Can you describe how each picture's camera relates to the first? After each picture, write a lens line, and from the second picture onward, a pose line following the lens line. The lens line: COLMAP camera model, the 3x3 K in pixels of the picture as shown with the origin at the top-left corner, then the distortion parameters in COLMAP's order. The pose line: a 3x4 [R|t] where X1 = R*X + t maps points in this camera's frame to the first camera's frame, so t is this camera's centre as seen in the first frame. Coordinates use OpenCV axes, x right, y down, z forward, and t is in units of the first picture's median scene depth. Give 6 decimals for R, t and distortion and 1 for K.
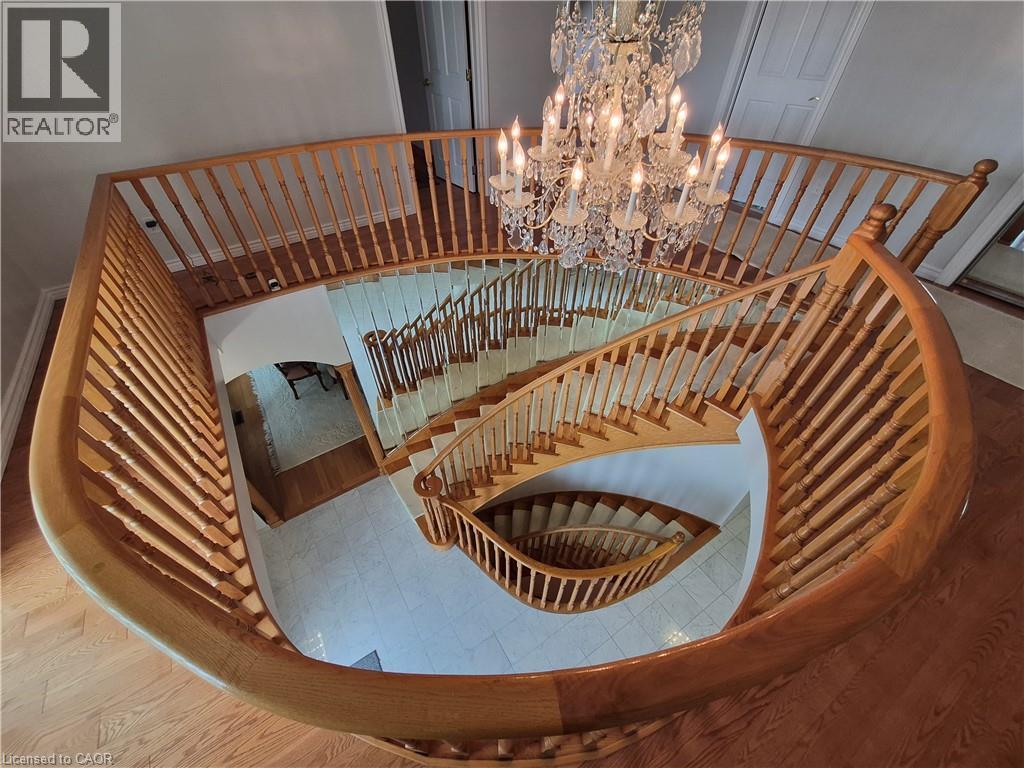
lens RADIAL K [[405.4, 0, 508.0], [0, 405.4, 390.1], [0, 0, 1]] dist [0.026864, 0.000115]
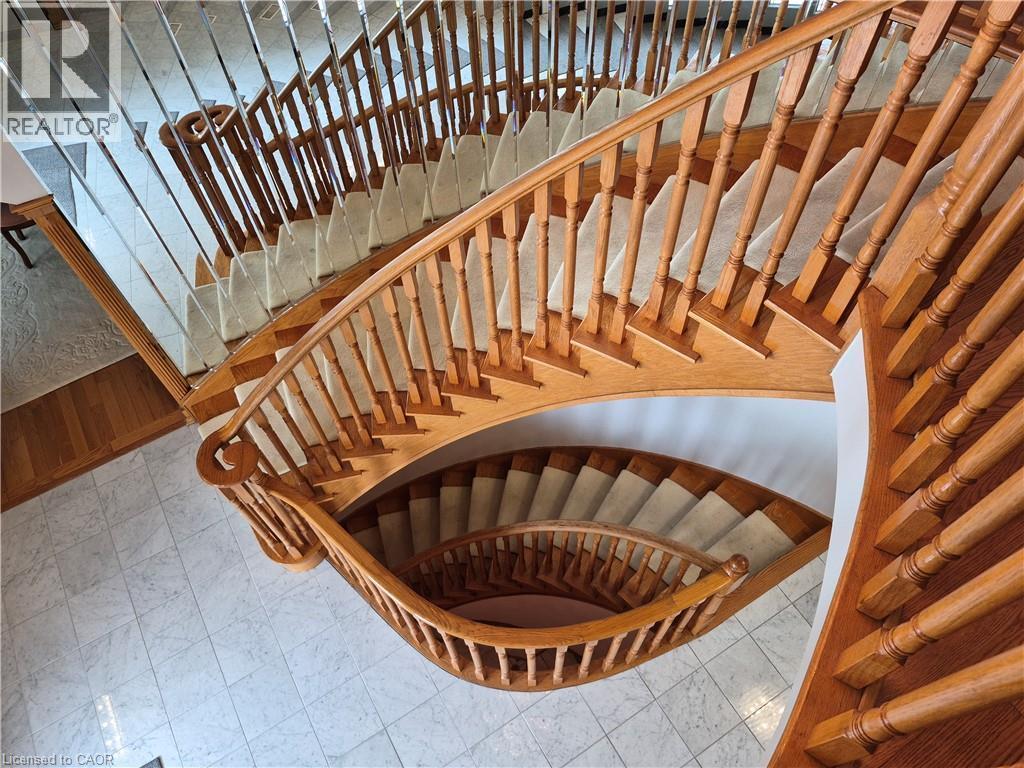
lens RADIAL K [[737.3, 0, 516.2], [0, 737.3, 379.5], [0, 0, 1]] dist [0.034486, -0.005245]
pose [[0.999838, -0.003067, -0.017722, 0.143439], [0.006431, 0.981176, 0.193009, -0.024749], [0.016796, -0.193092, 0.981037, 0.143878]]
